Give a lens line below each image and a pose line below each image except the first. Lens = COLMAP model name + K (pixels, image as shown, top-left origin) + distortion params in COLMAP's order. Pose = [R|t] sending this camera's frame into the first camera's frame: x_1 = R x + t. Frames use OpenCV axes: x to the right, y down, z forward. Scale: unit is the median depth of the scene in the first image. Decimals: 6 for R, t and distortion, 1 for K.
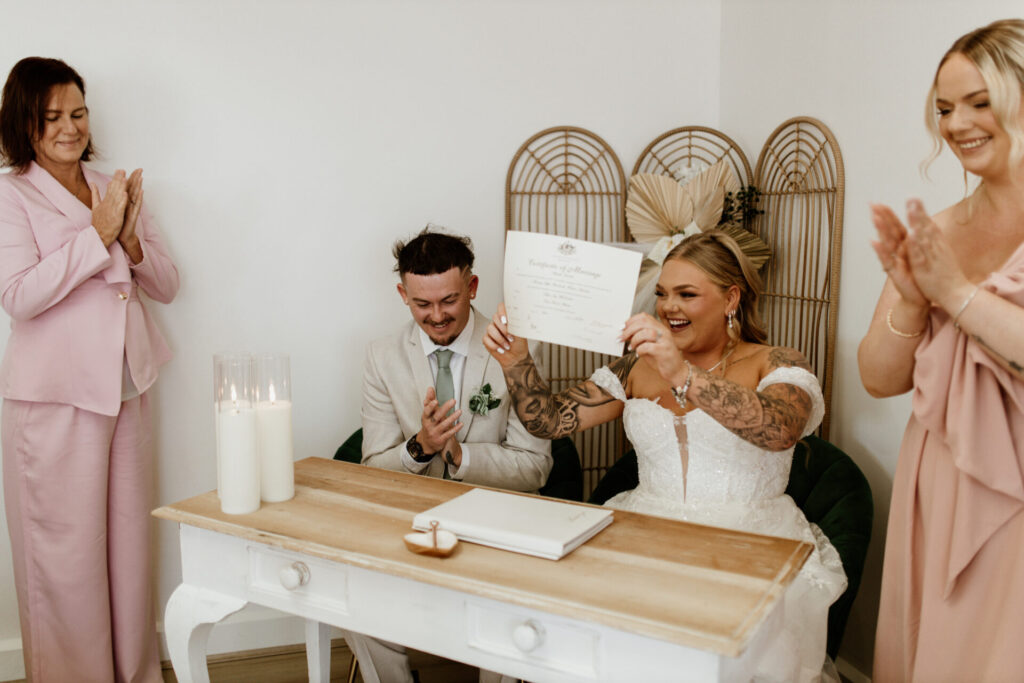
lens RADIAL K [[978.6, 0, 520.6], [0, 978.6, 338.6], [0, 0, 1]] dist [0.000977, -0.009671]
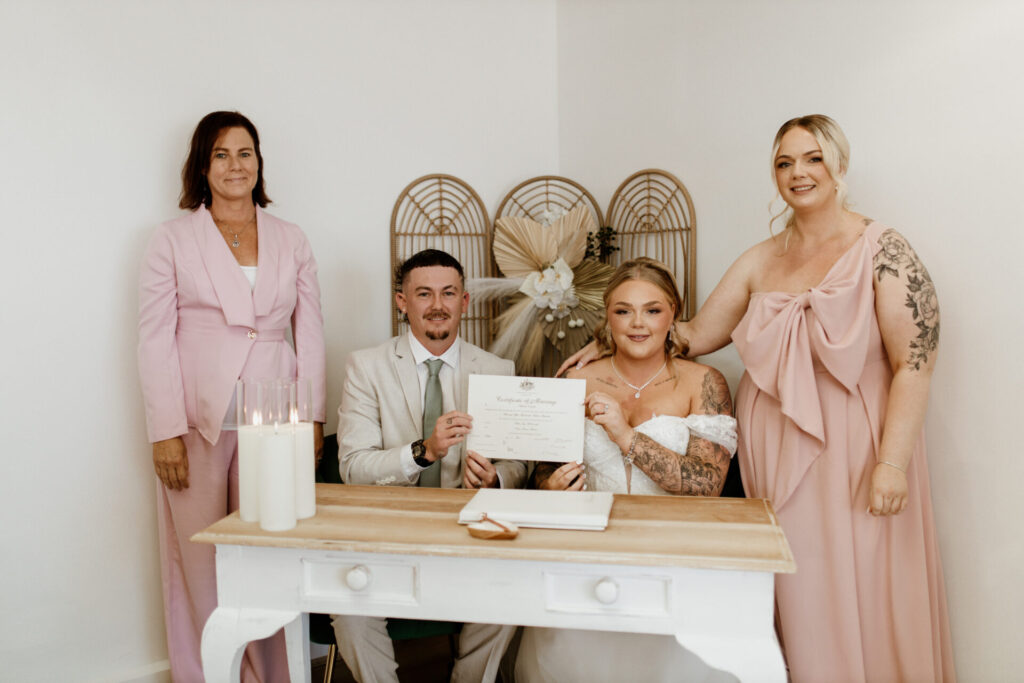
lens RADIAL K [[978.6, 0, 520.6], [0, 978.6, 338.6], [0, 0, 1]] dist [0.000977, -0.009671]
pose [[0.939558, -0.039973, 0.340047, -0.254249], [0.058190, 0.997356, -0.043539, 0.021715], [-0.337408, 0.060694, 0.939400, -0.056855]]
